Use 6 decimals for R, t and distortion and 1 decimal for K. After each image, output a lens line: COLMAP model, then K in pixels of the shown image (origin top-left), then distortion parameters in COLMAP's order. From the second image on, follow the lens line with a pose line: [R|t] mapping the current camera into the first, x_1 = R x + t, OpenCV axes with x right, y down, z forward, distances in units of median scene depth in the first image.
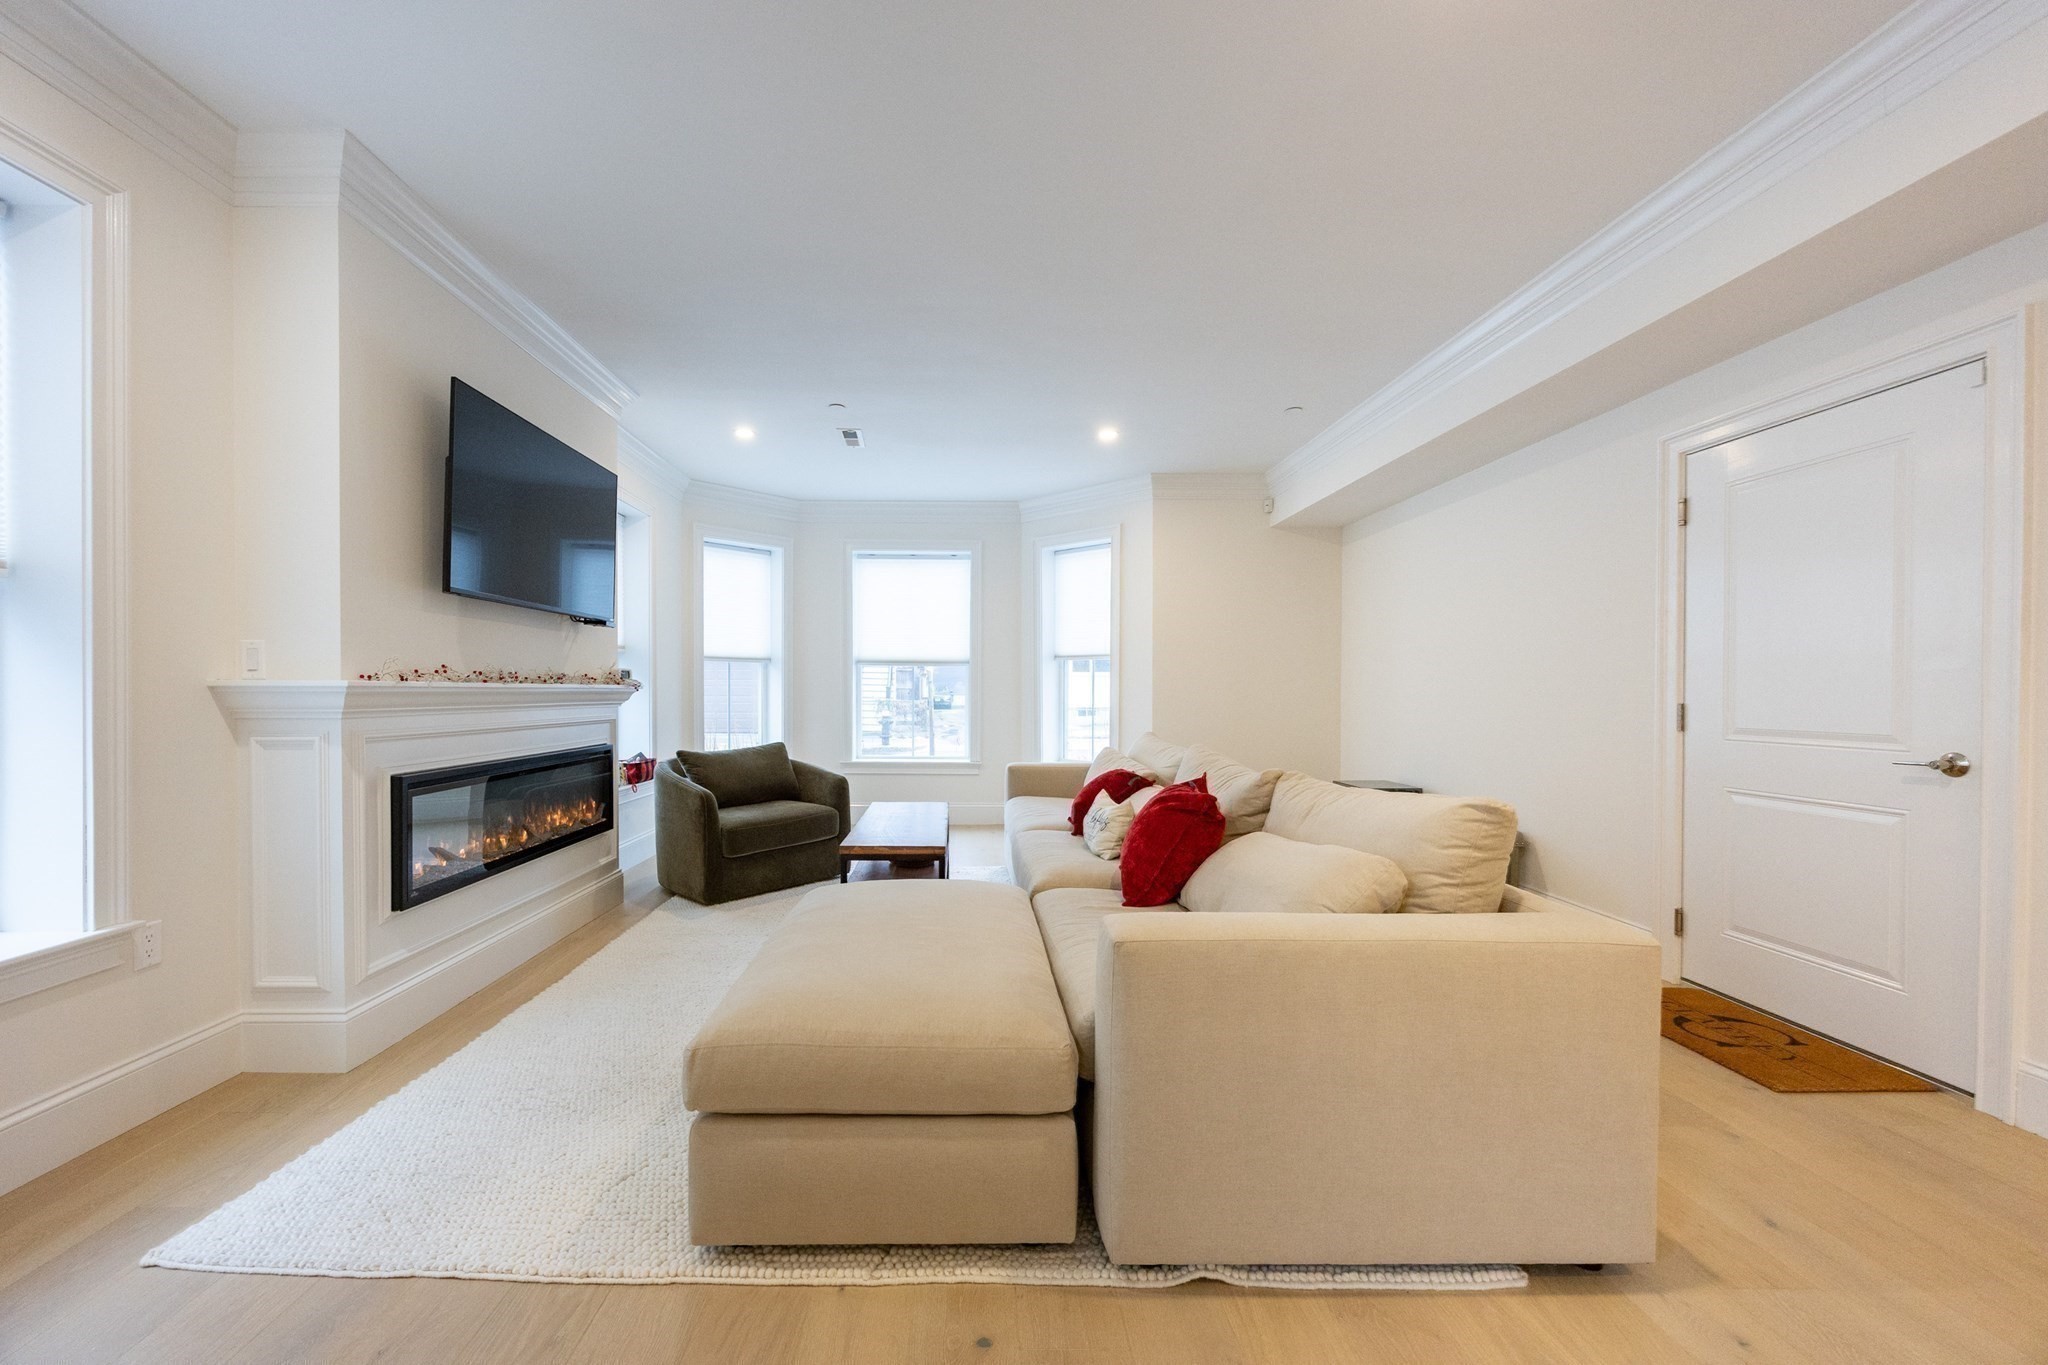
lens RADIAL K [[802.3, 0, 962.6], [0, 802.3, 701.7], [0, 0, 1]] dist [-0.000850, -0.000029]
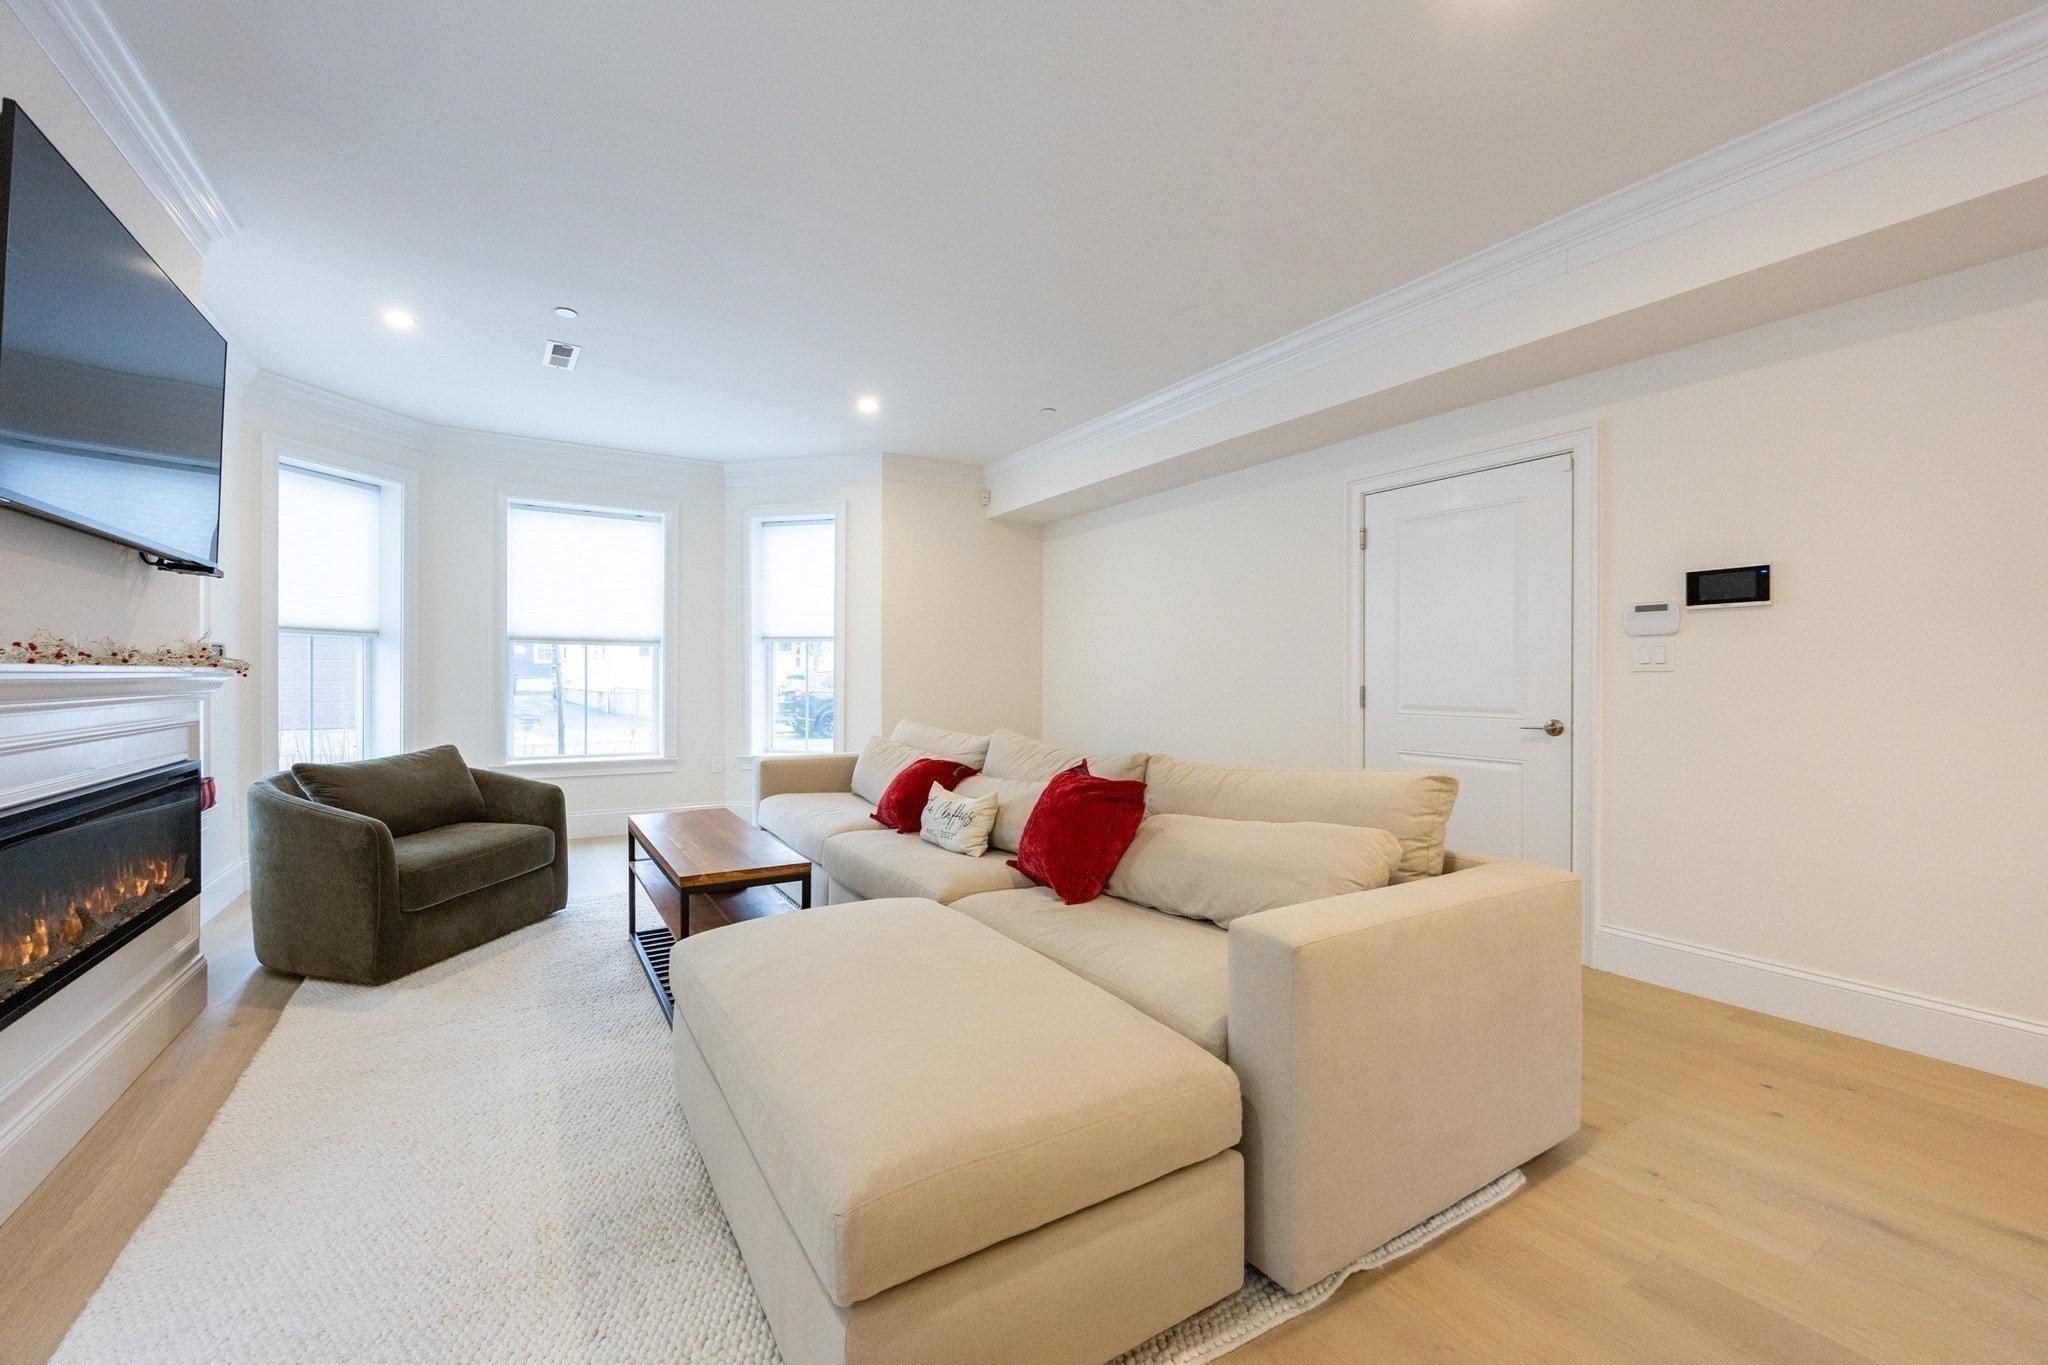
lens RADIAL K [[808.0, 0, 974.8], [0, 808.0, 678.8], [0, 0, 1]] dist [-0.001037, 0.000135]
pose [[0.866532, -0.002725, 0.499114, -0.224092], [0.006291, 0.999965, -0.005462, -0.004695], [-0.499081, 0.007873, 0.866519, 0.136330]]
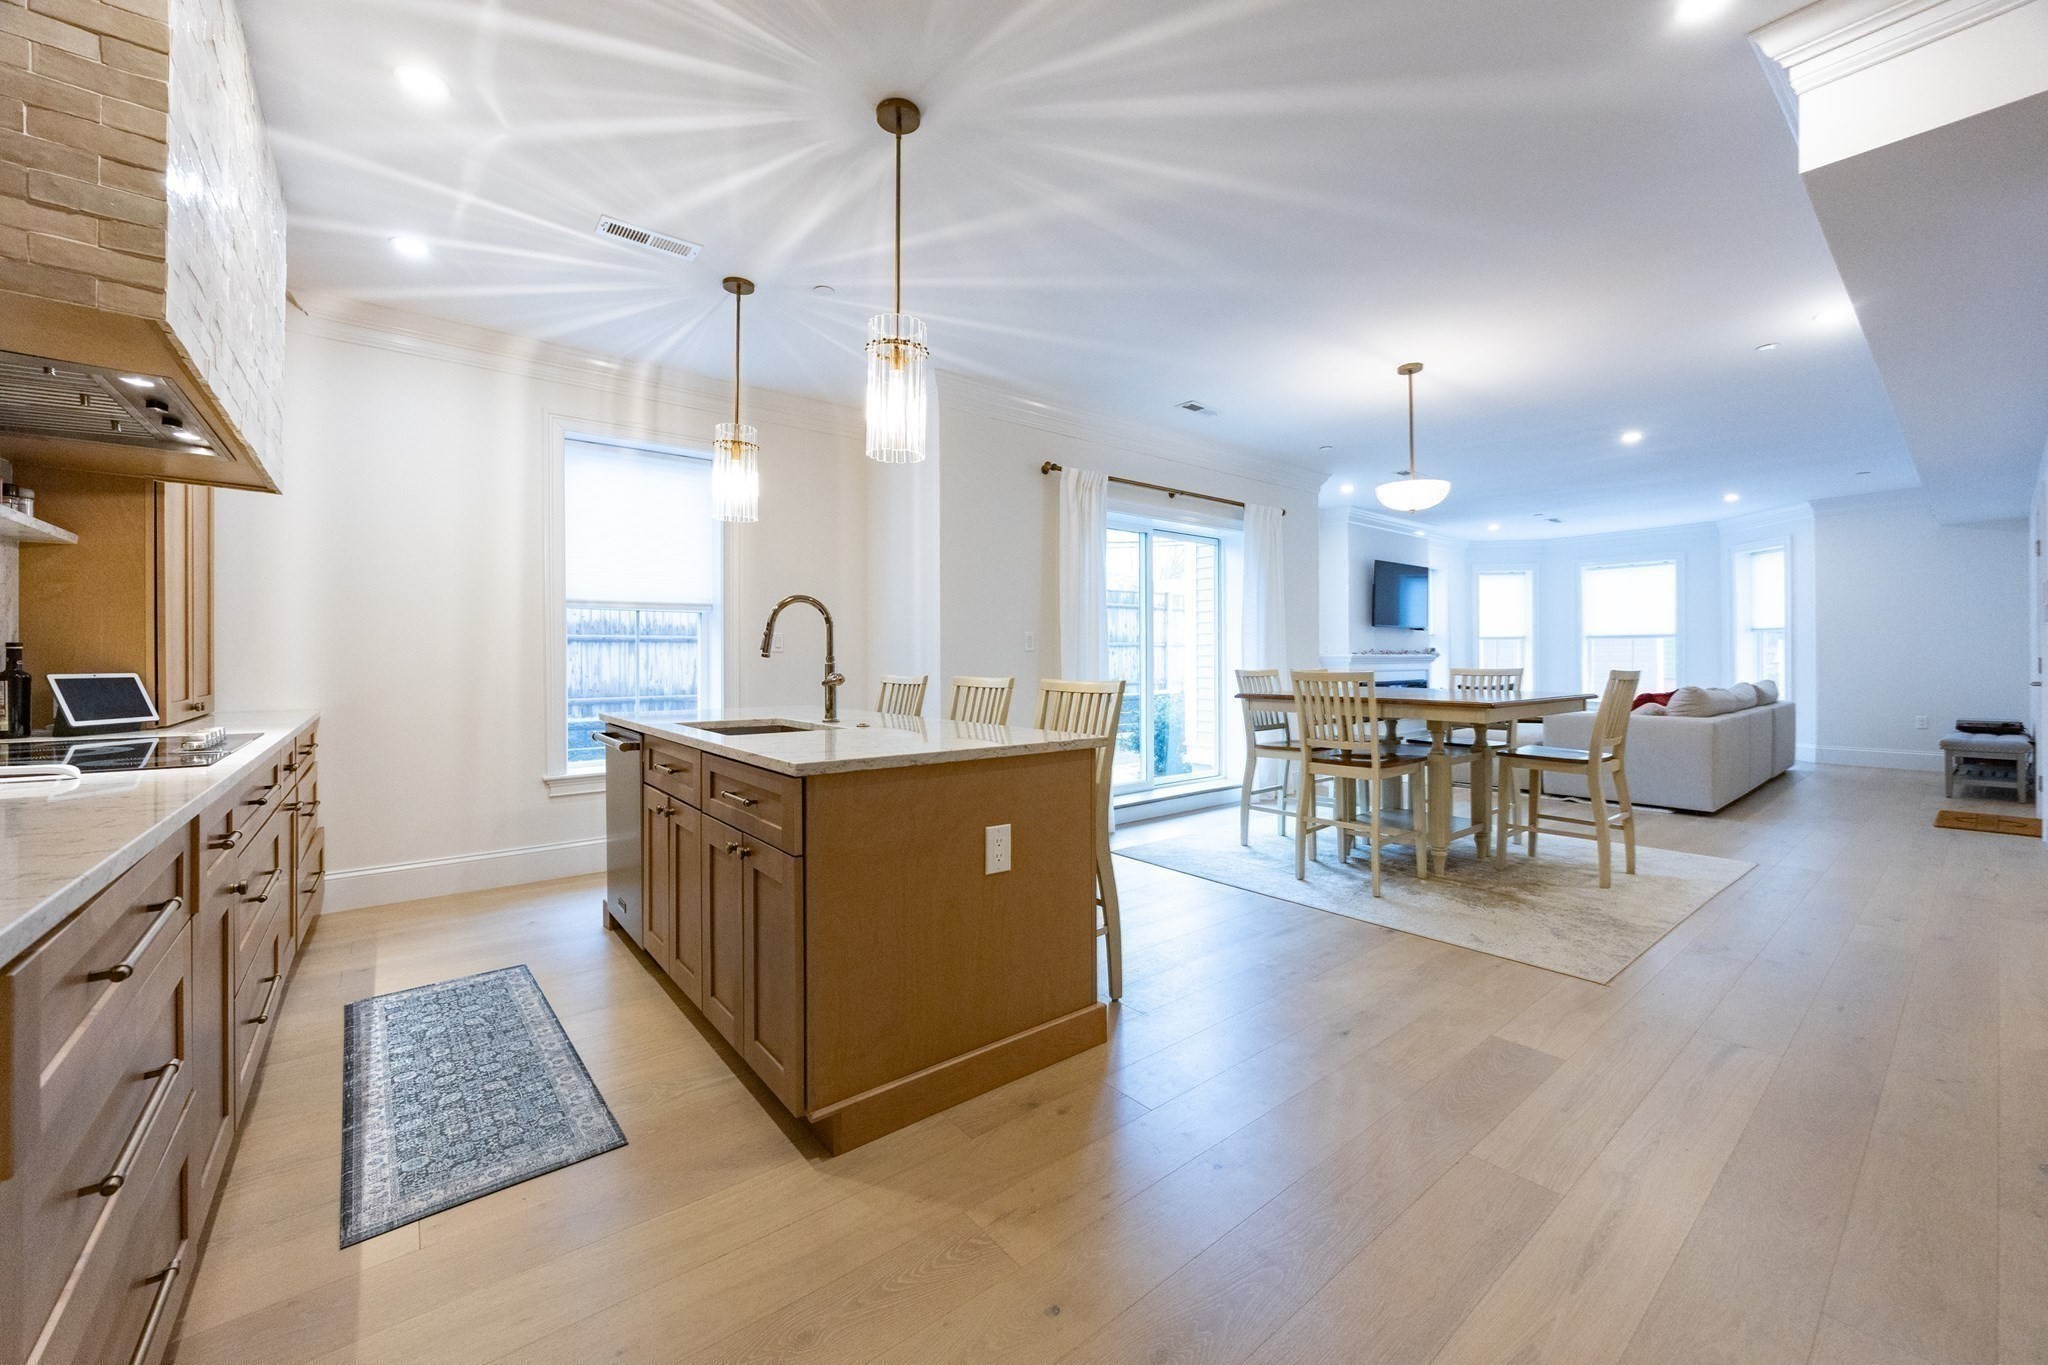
lens RADIAL K [[792.3, 0, 1028.4], [0, 792.3, 657.7], [0, 0, 1]] dist [-0.000432, 0.000093]
pose [[0.631581, -0.009019, -0.775257, 0.638746], [-0.001275, 0.999919, -0.012672, 0.022265], [0.775309, 0.008992, 0.631518, -1.390928]]
